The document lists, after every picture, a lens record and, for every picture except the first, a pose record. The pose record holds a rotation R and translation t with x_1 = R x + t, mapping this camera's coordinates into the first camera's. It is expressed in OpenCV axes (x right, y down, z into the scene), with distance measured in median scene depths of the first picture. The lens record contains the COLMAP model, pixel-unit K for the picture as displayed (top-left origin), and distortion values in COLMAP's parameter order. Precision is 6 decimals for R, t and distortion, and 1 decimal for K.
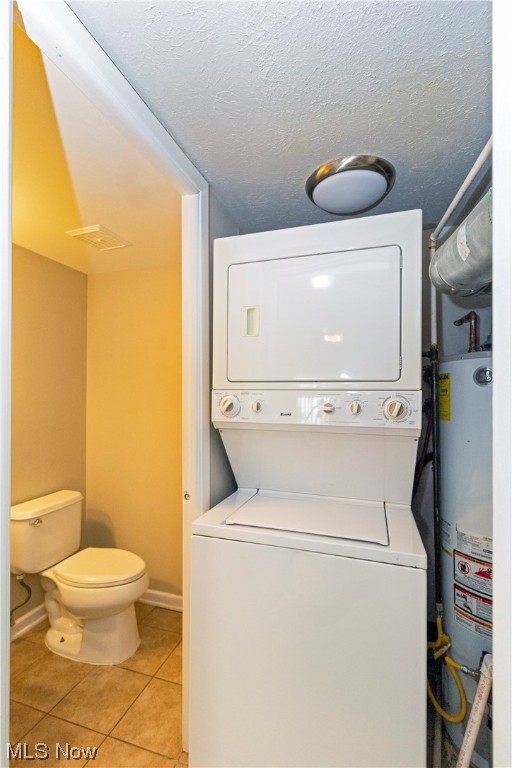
lens RADIAL K [[357.6, 0, 249.1], [0, 357.6, 390.0], [0, 0, 1]] dist [0.006172, 0.002354]
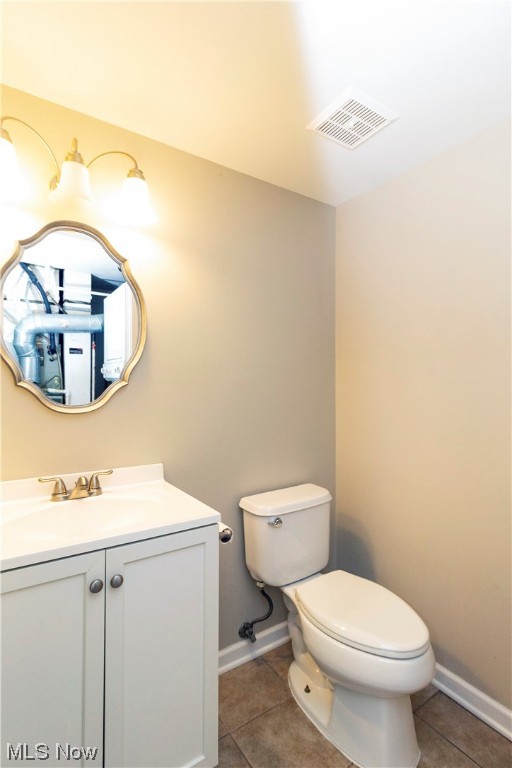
lens RADIAL K [[357.6, 0, 253.6], [0, 357.6, 388.2], [0, 0, 1]] dist [0.006172, 0.002354]
pose [[0.792256, 0.000314, -0.610188, -0.153009], [0.011102, 0.999827, 0.014930, 0.063650], [0.610088, -0.018602, 0.792116, 0.351995]]
